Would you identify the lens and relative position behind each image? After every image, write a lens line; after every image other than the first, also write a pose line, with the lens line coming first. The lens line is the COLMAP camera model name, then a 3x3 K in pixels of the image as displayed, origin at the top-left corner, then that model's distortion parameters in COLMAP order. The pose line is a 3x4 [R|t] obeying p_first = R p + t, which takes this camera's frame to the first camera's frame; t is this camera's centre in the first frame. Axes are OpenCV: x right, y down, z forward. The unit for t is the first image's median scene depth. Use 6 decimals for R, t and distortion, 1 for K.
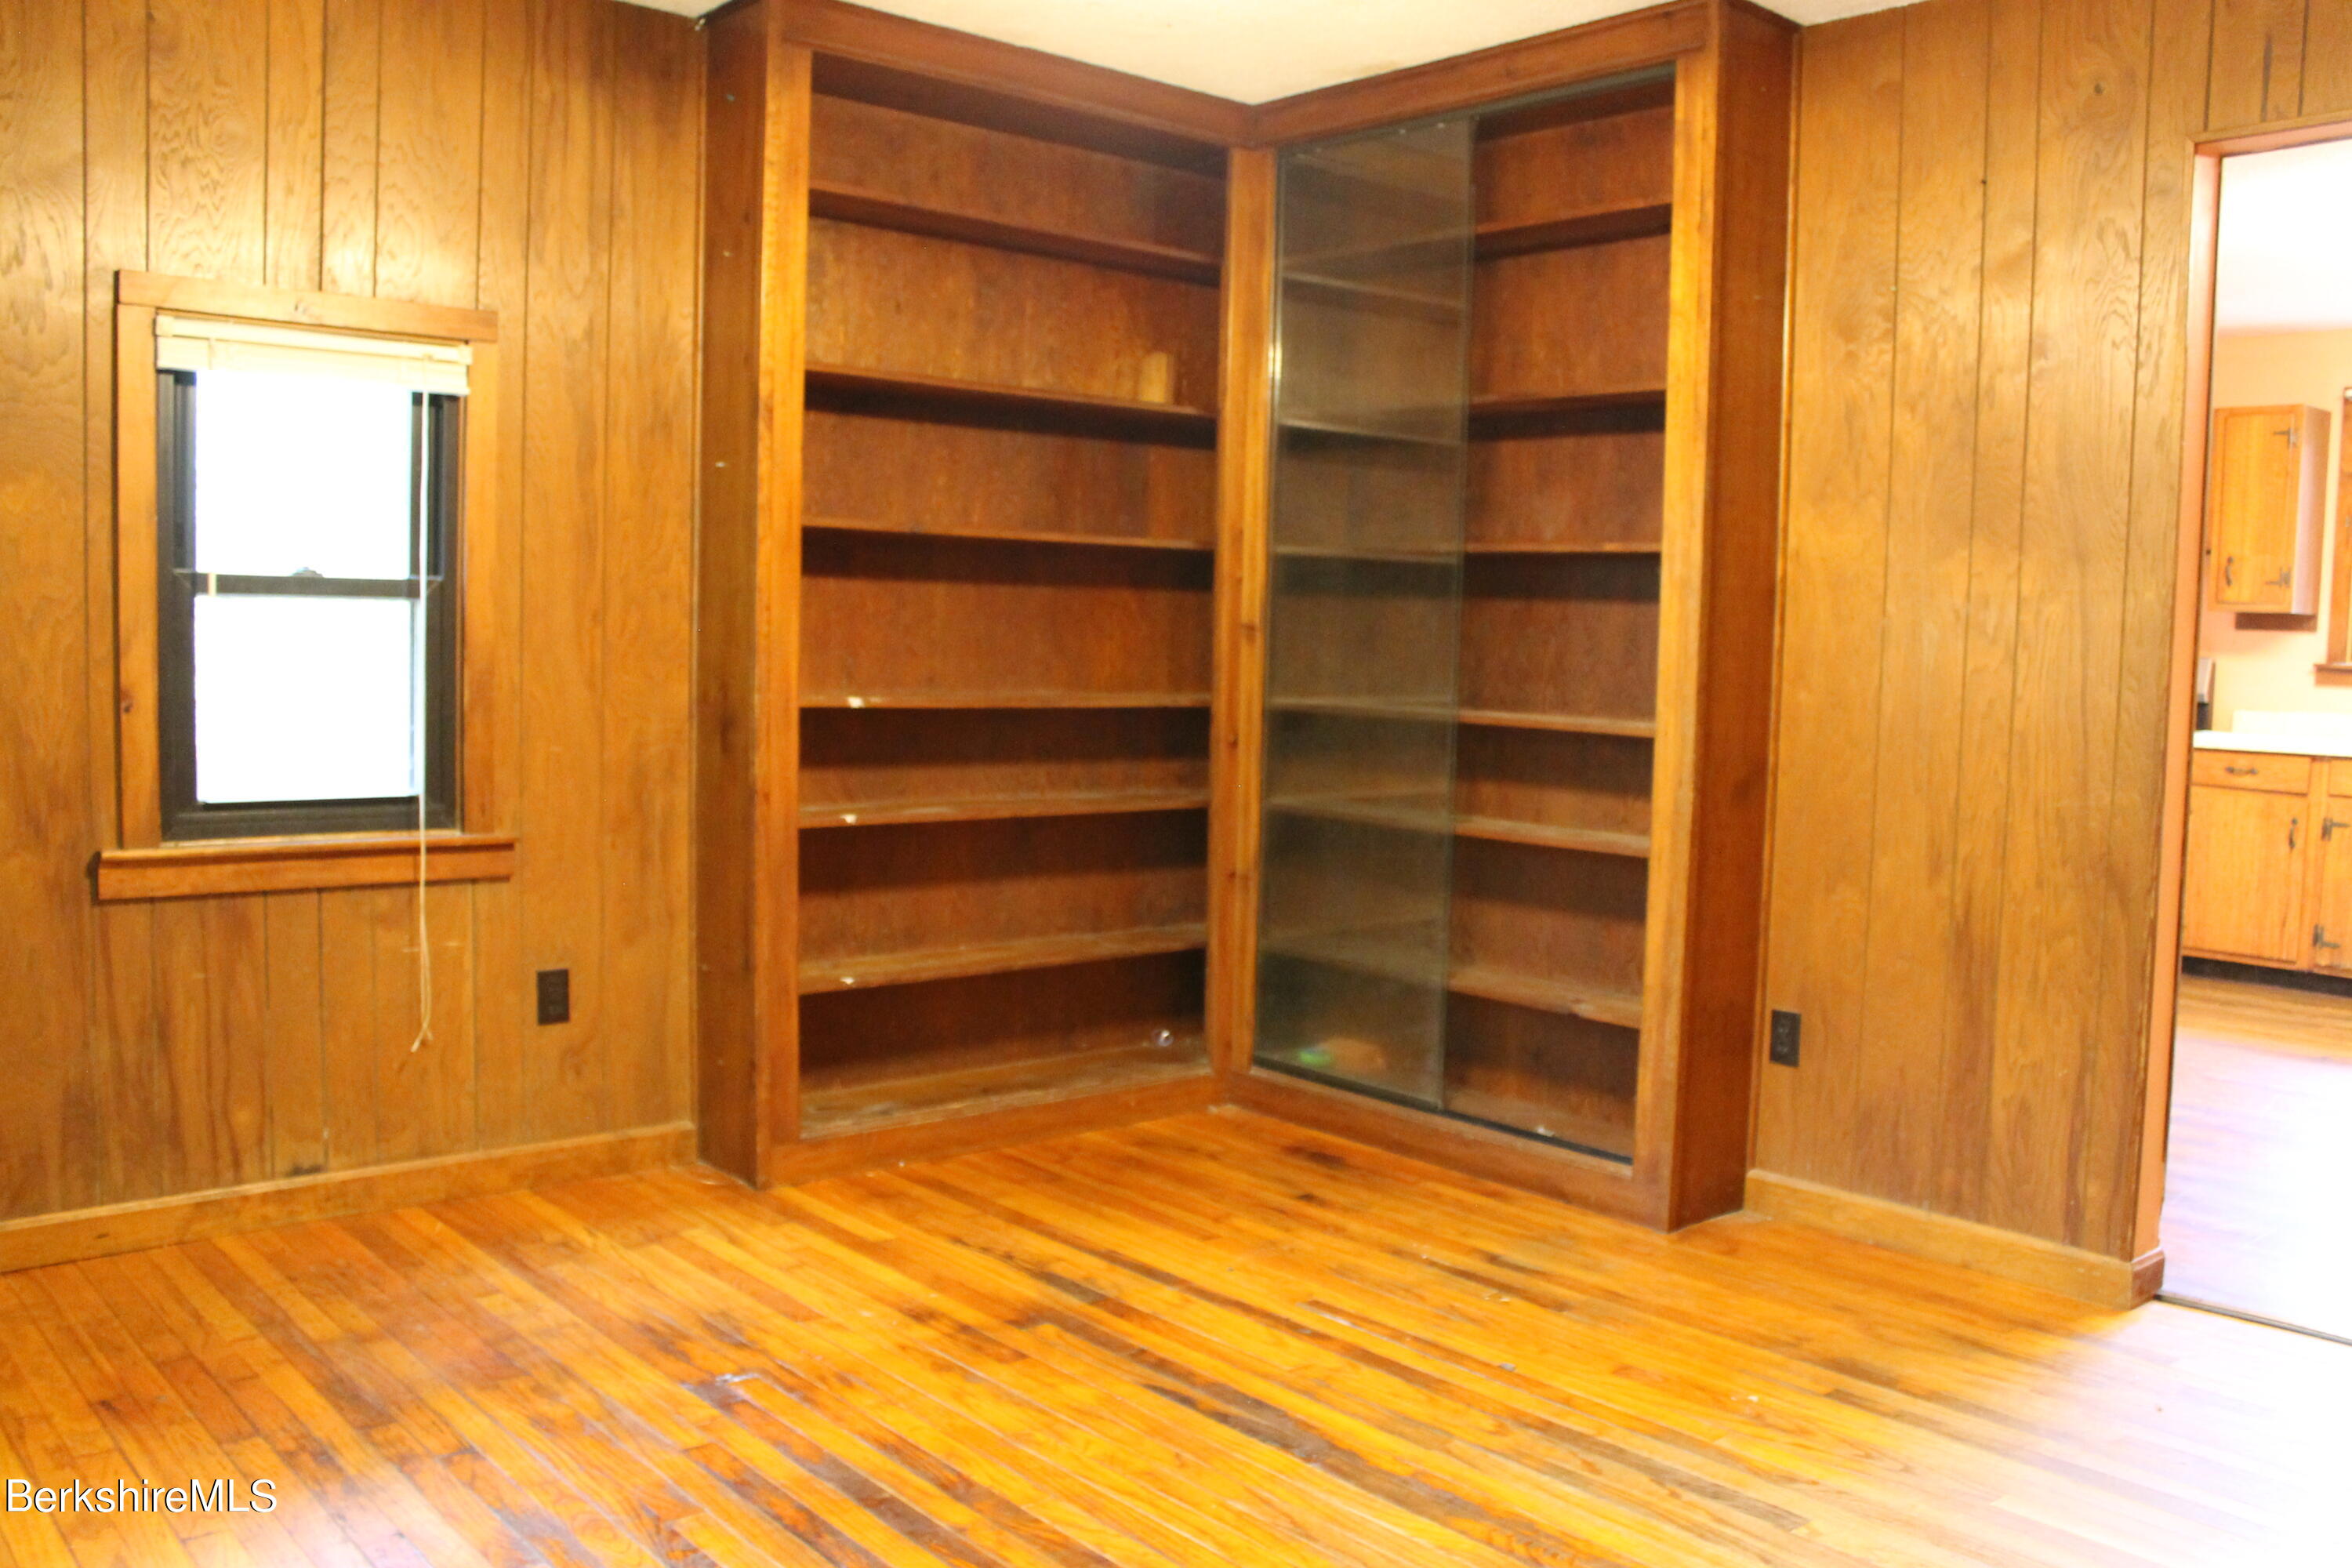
lens RADIAL K [[1977.8, 0, 1164.9], [0, 1977.8, 793.8], [0, 0, 1]] dist [-0.160642, 0.131465]
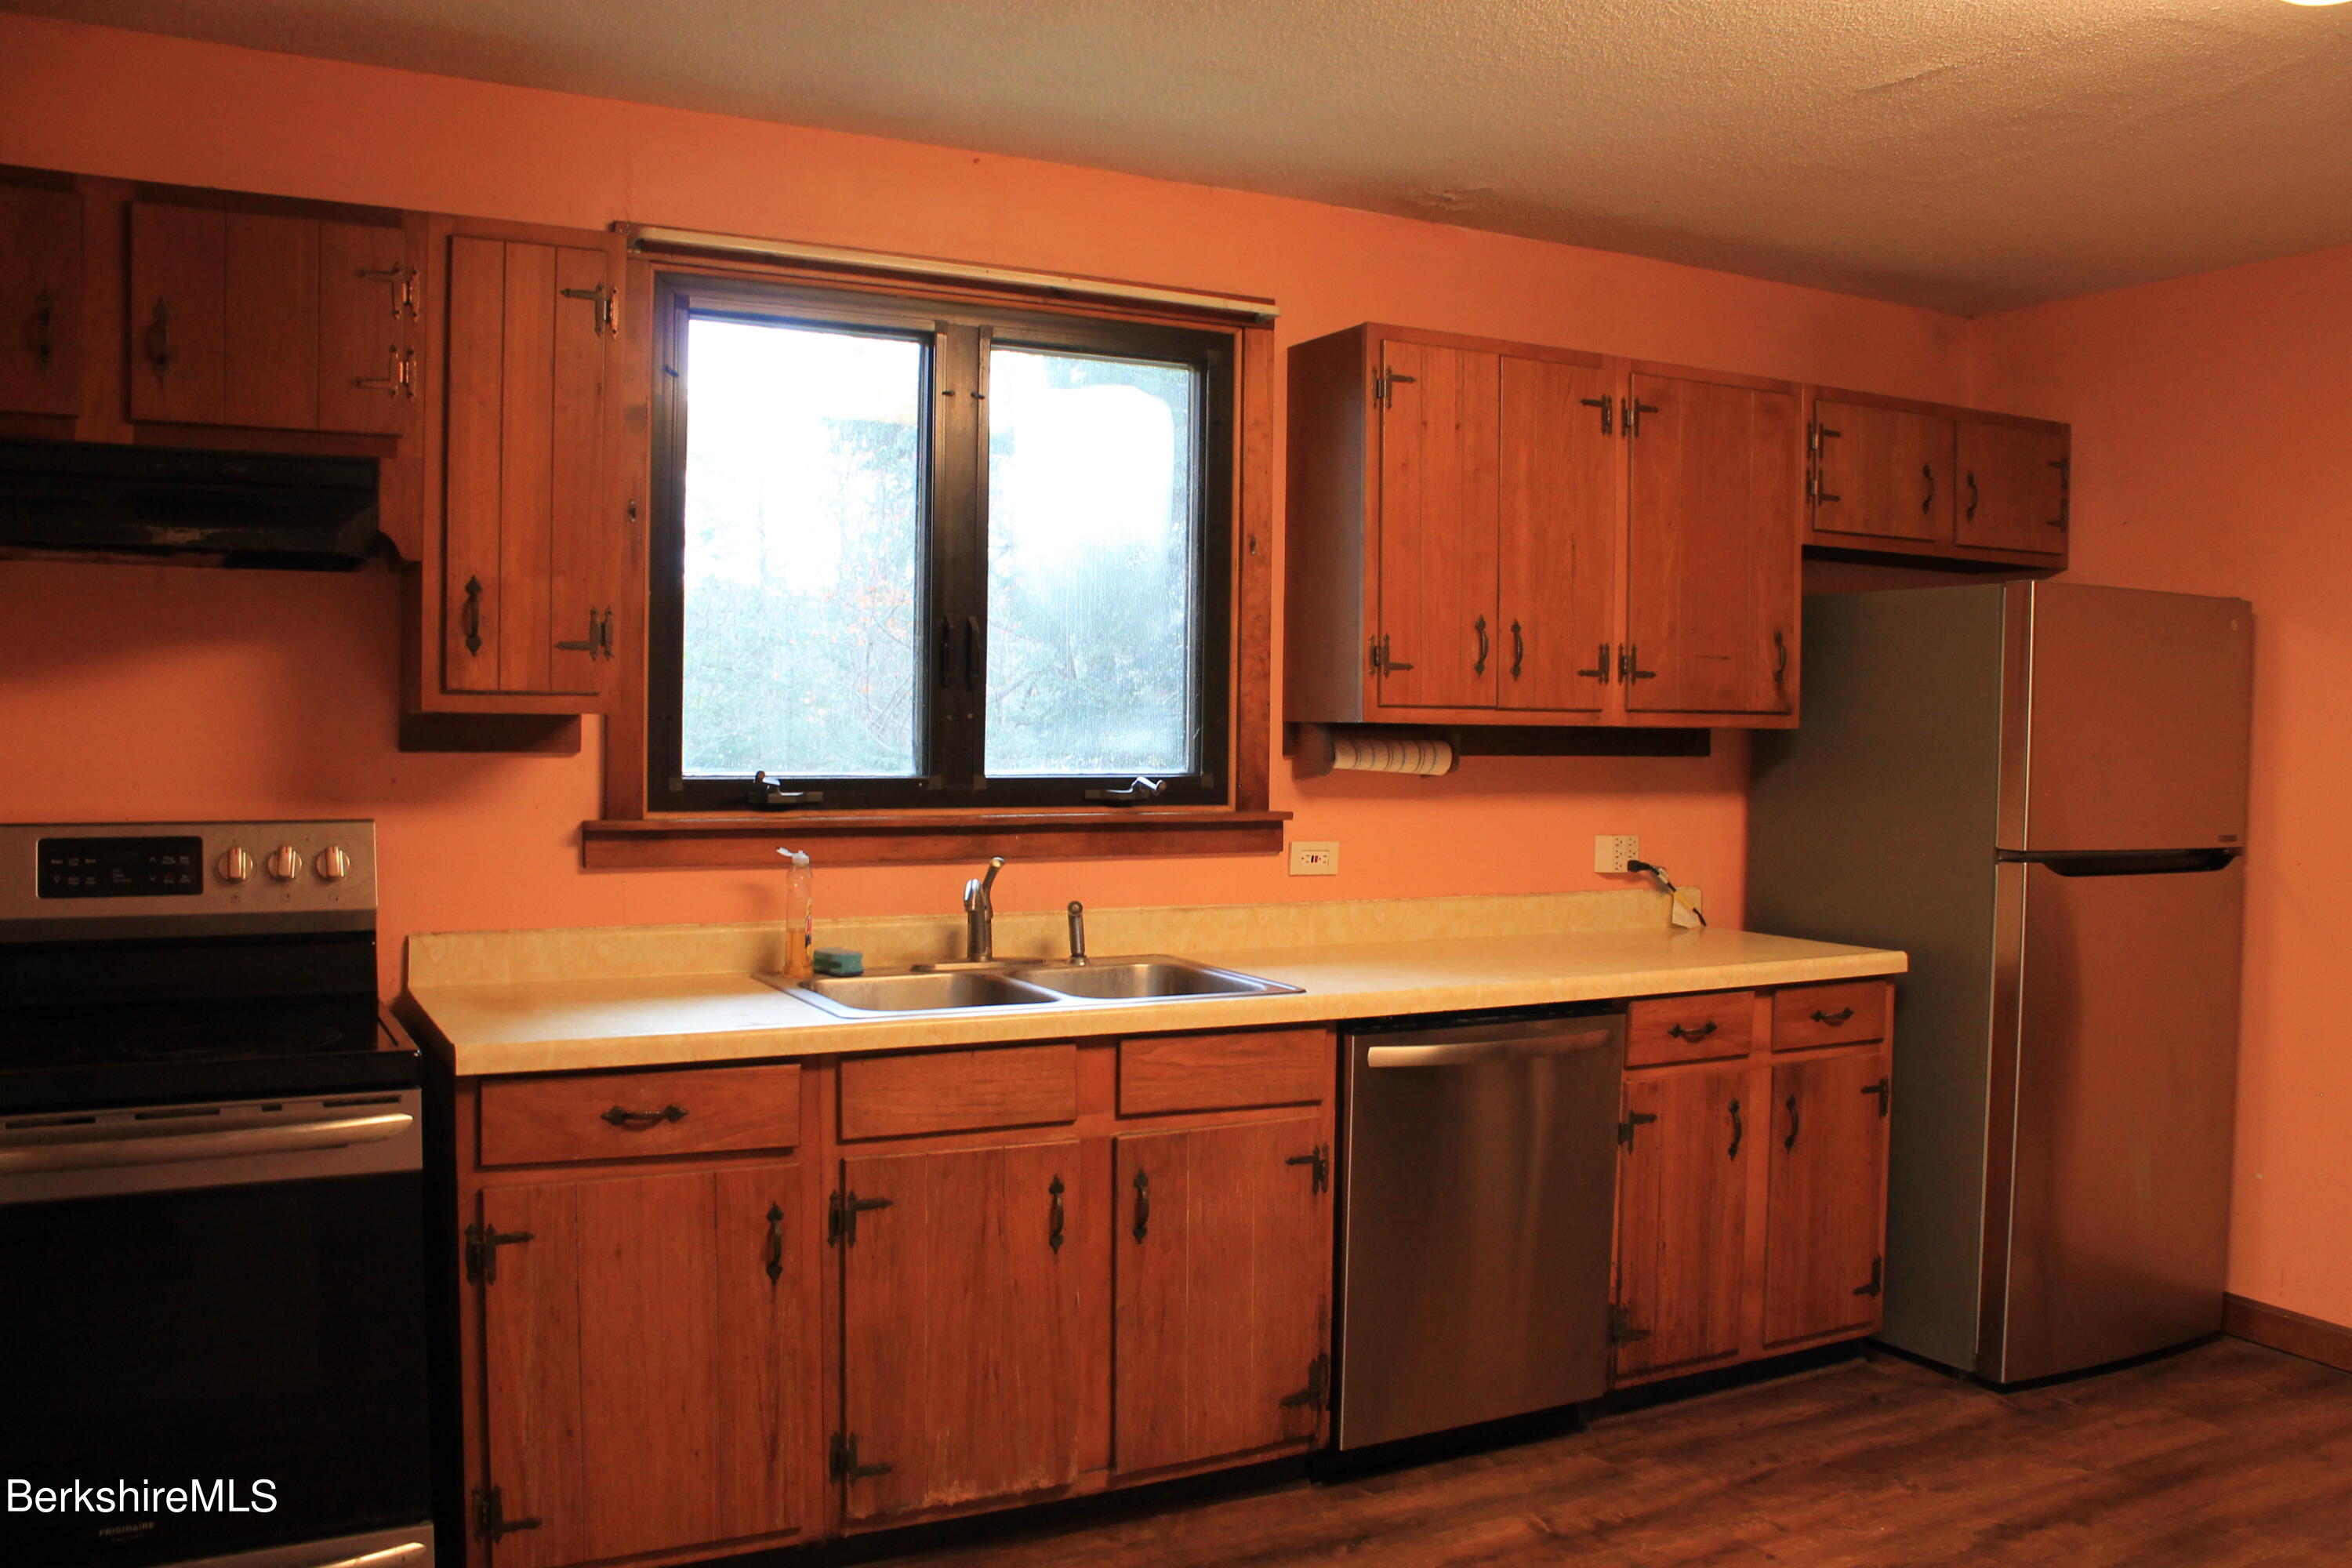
lens RADIAL K [[1977.8, 0, 1173.8], [0, 1977.8, 788.3], [0, 0, 1]] dist [-0.160642, 0.131465]
pose [[0.217474, -0.062432, 0.974067, 0.314752], [0.070046, 0.996377, 0.048223, -0.152699], [-0.973550, 0.057743, 0.221059, 1.302832]]
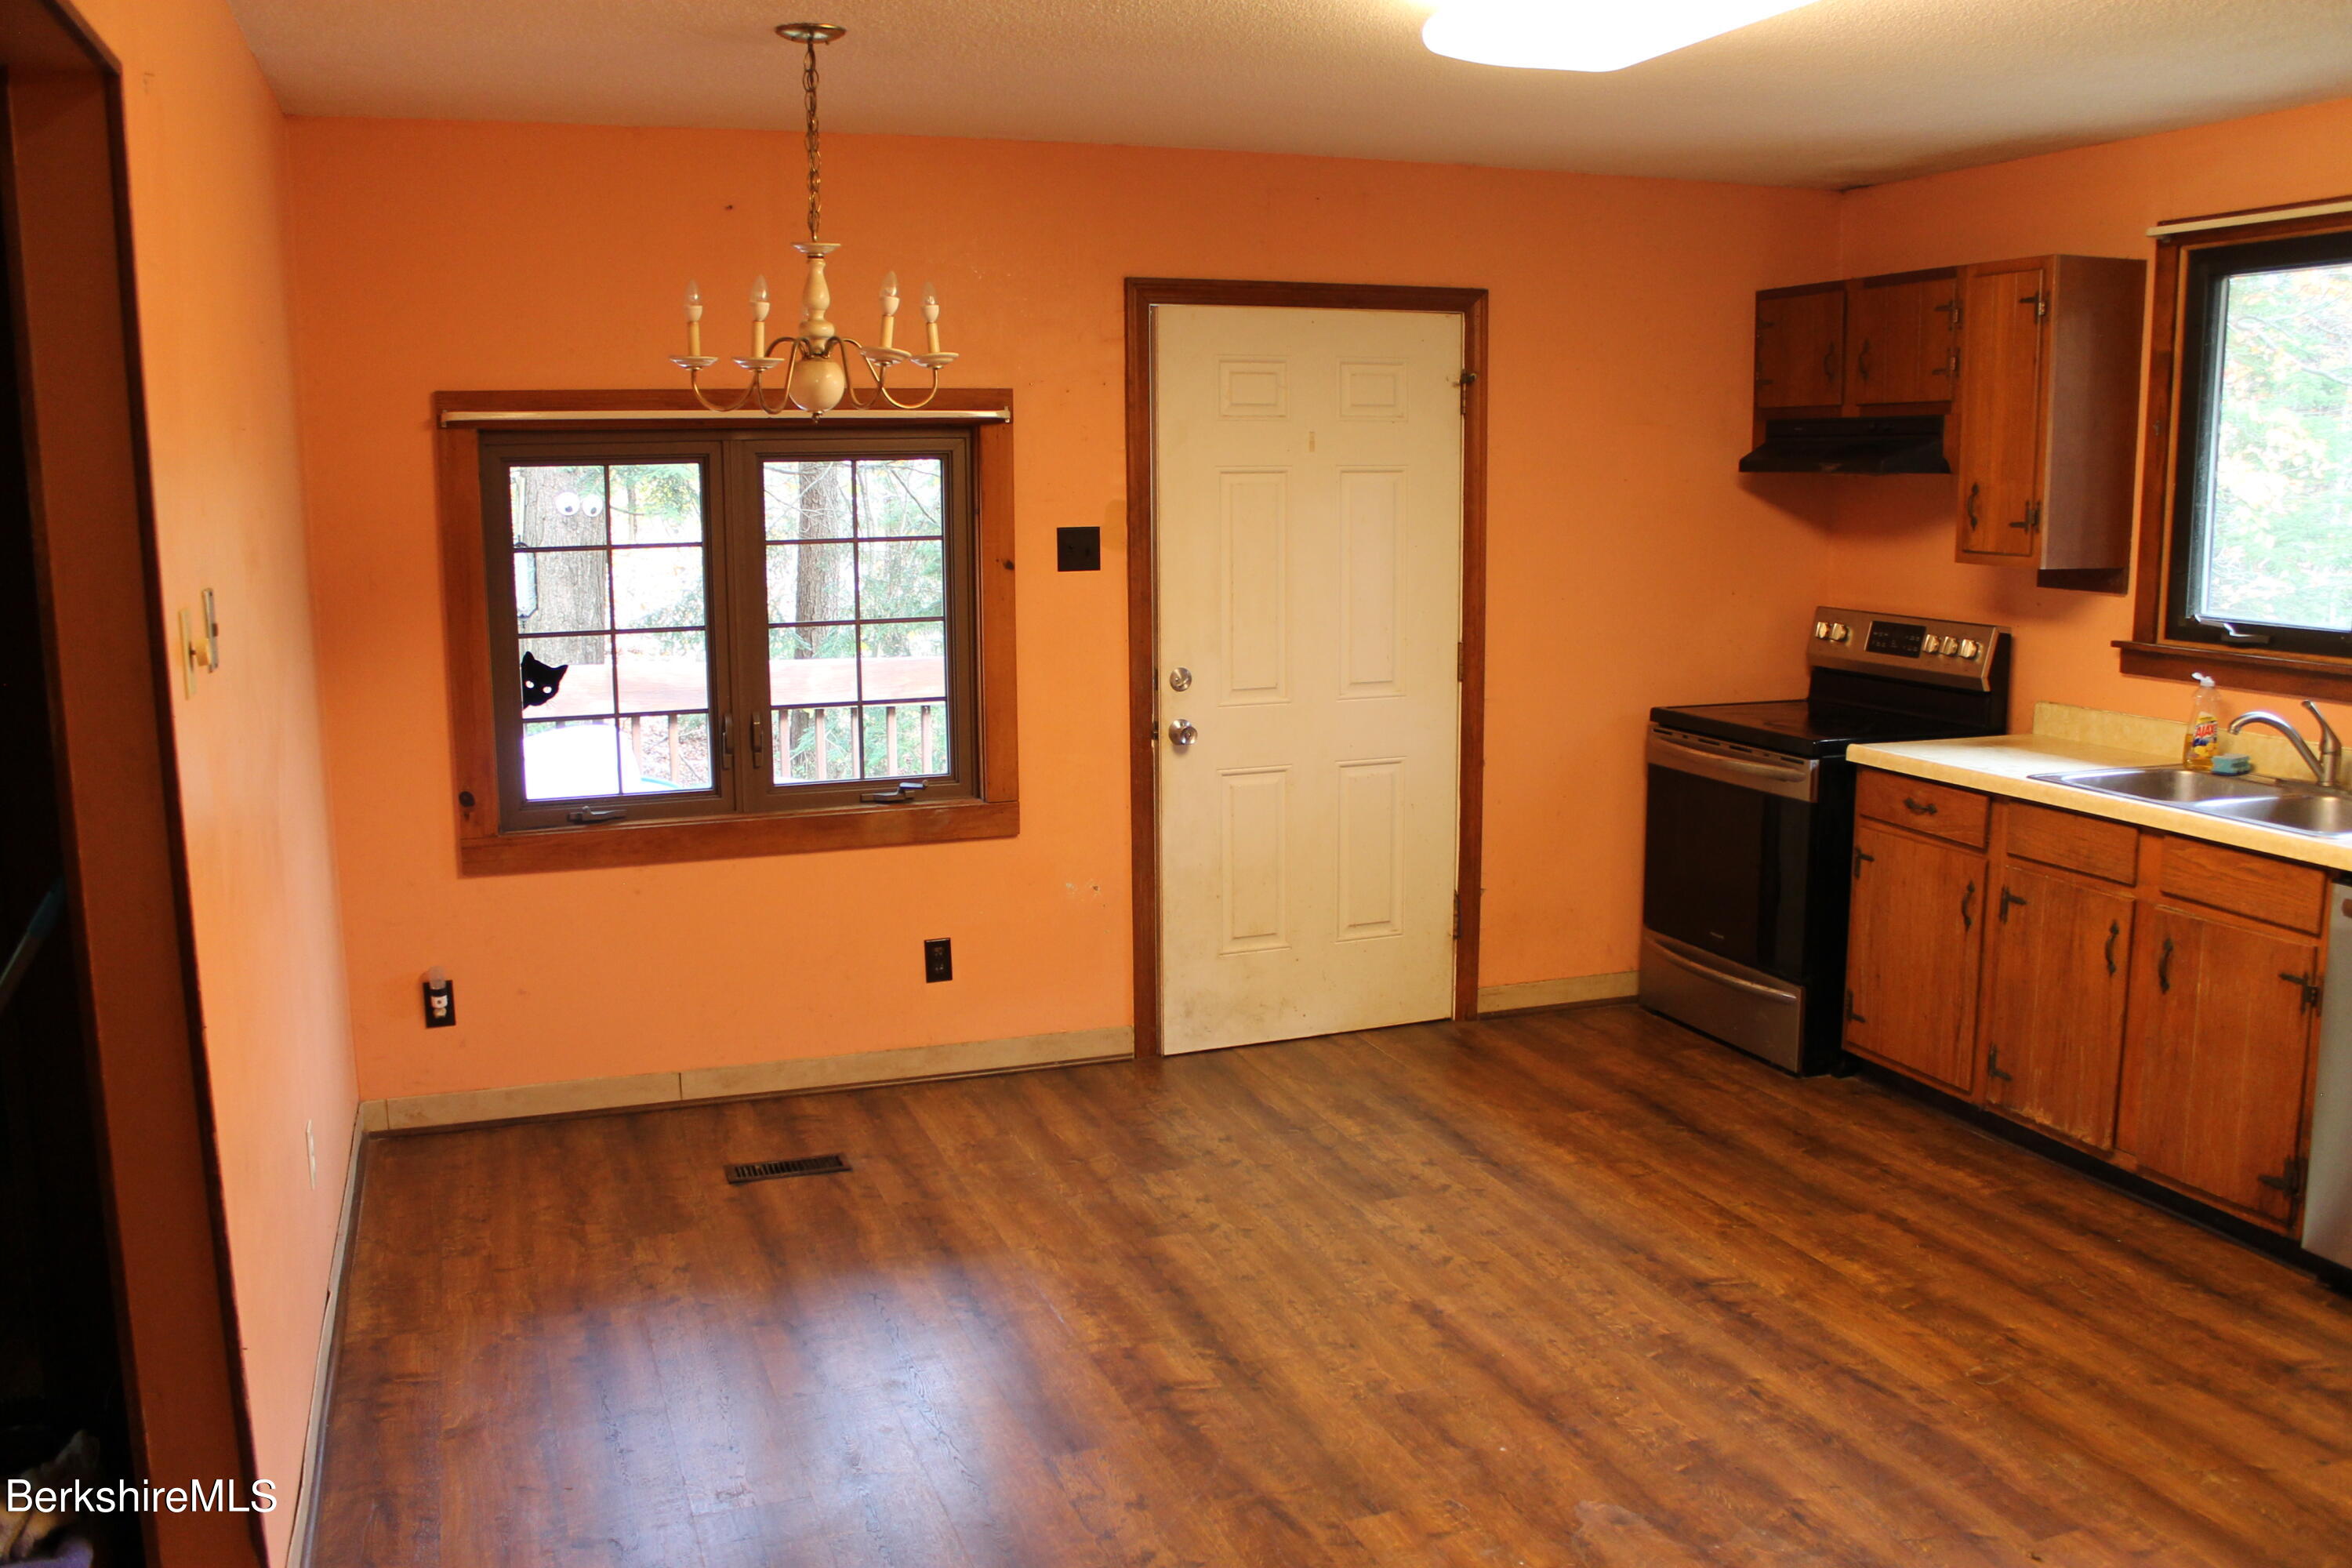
lens RADIAL K [[1977.8, 0, 1163.9], [0, 1977.8, 779.2], [0, 0, 1]] dist [-0.160642, 0.131465]
pose [[0.932786, 0.023102, -0.359690, 0.920453], [0.003476, 0.997321, 0.073070, -0.120648], [0.360414, -0.069409, 0.930206, 0.418833]]
